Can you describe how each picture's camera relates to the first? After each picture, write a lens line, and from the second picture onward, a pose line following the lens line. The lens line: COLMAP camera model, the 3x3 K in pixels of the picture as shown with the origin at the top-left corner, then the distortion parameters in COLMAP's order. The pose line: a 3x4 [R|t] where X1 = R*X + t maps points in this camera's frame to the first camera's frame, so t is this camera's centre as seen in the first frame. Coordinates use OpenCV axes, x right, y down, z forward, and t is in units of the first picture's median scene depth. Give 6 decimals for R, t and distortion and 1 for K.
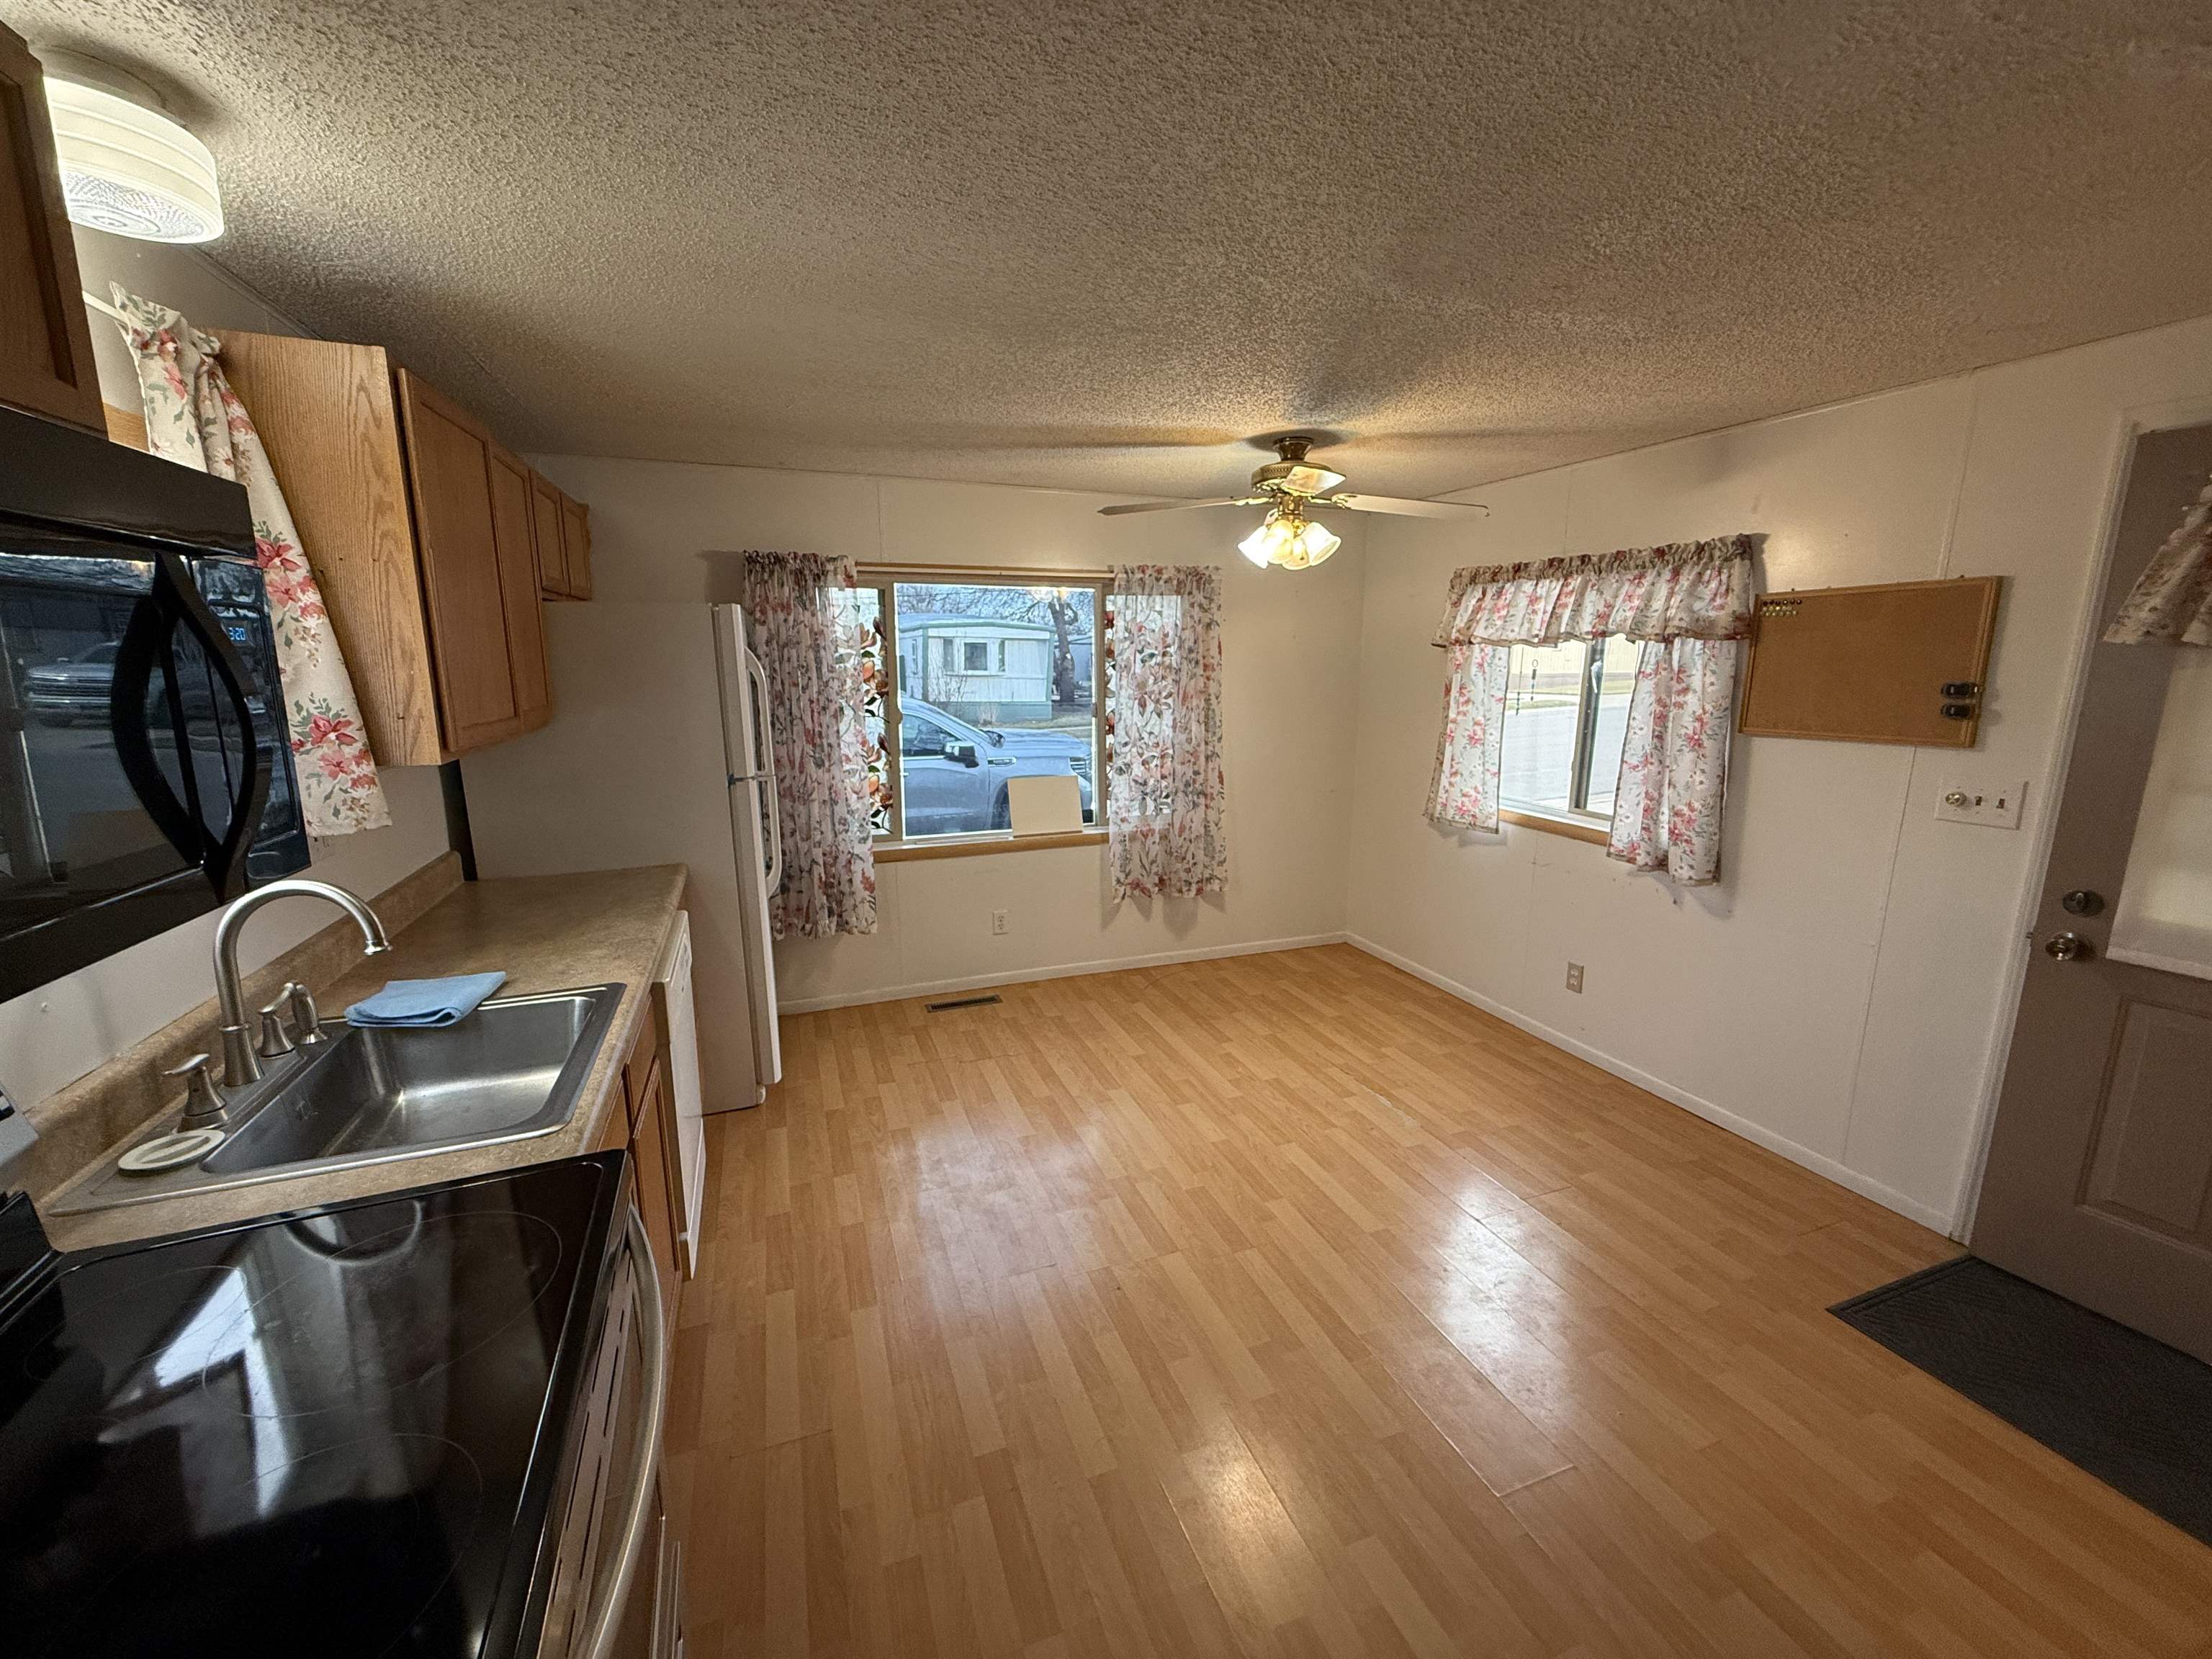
lens RADIAL K [[878.1, 0, 1106.0], [0, 878.1, 829.5], [0, 0, 1]] dist [0.008174, -0.000202]
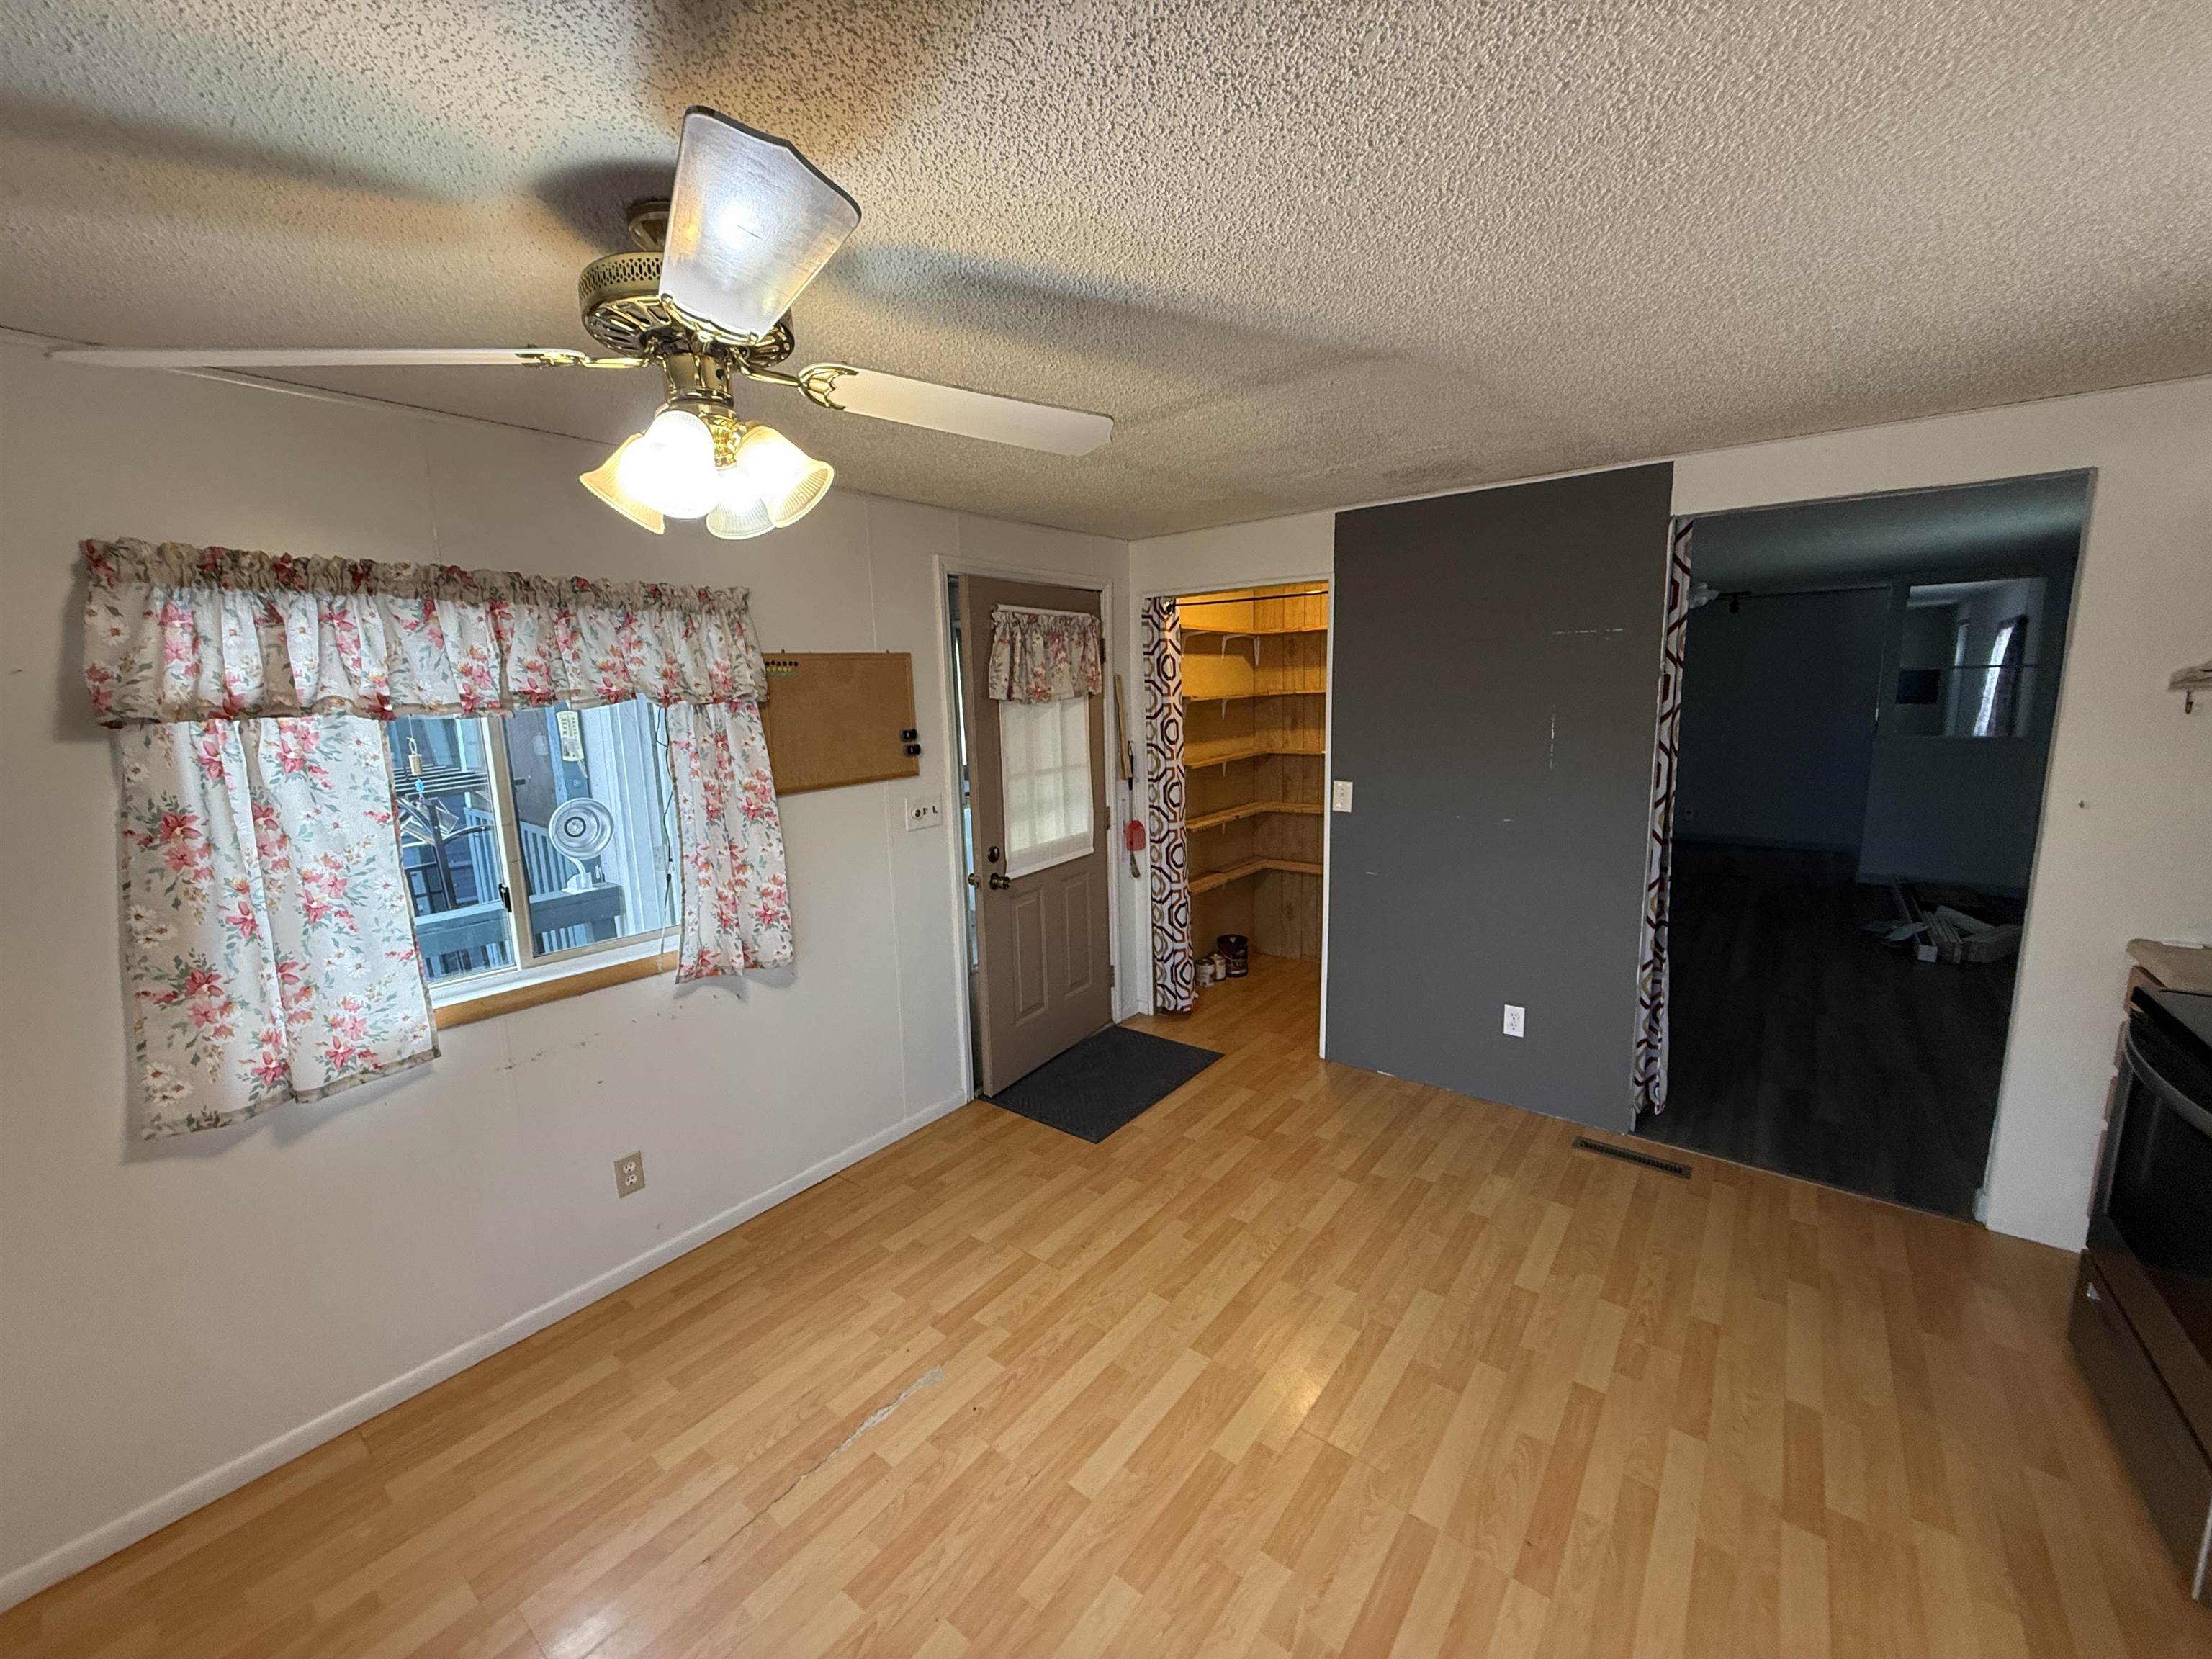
lens RADIAL K [[878.1, 0, 1106.0], [0, 878.1, 829.5], [0, 0, 1]] dist [0.008174, -0.000202]
pose [[-0.515758, -0.130641, 0.846716, -0.266426], [0.190229, 0.946172, 0.261860, -0.241934], [-0.835348, 0.296126, -0.463144, 1.085132]]
